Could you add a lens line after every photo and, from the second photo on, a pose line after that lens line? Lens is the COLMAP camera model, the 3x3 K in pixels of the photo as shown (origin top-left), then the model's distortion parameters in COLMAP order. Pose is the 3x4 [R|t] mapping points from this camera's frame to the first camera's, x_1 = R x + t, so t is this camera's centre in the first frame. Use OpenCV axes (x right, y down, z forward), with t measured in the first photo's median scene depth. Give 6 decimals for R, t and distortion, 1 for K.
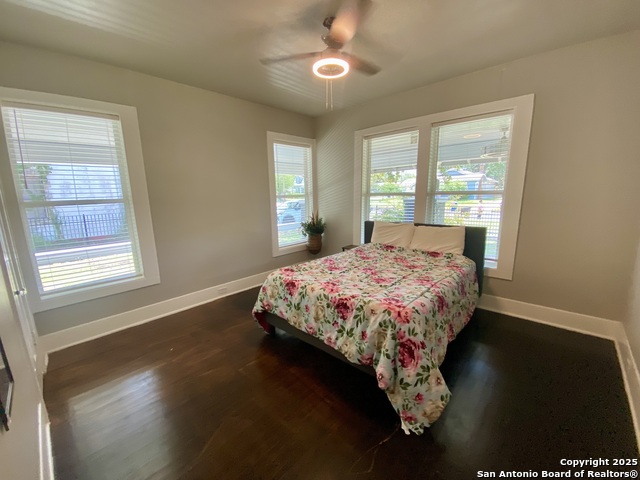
lens RADIAL K [[260.9, 0, 318.4], [0, 260.9, 239.8], [0, 0, 1]] dist [0.033037, -0.024493]
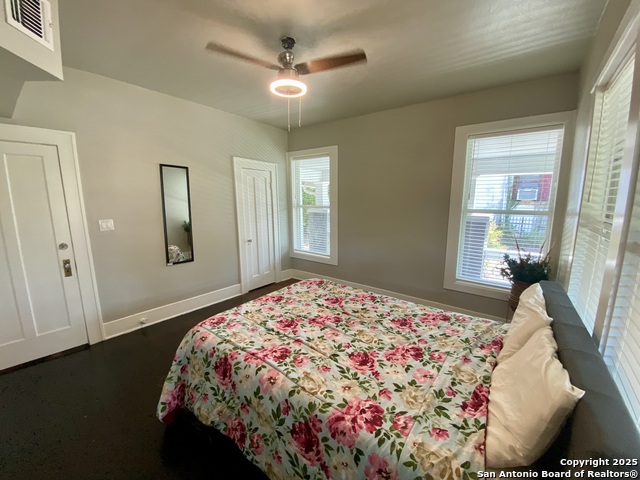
lens RADIAL K [[260.9, 0, 318.4], [0, 260.9, 239.8], [0, 0, 1]] dist [0.033037, -0.024493]
pose [[0.090213, 0.186474, -0.978309, 0.874246], [-0.180089, 0.969176, 0.168126, -0.223472], [0.979505, 0.161016, 0.121014, 0.831908]]
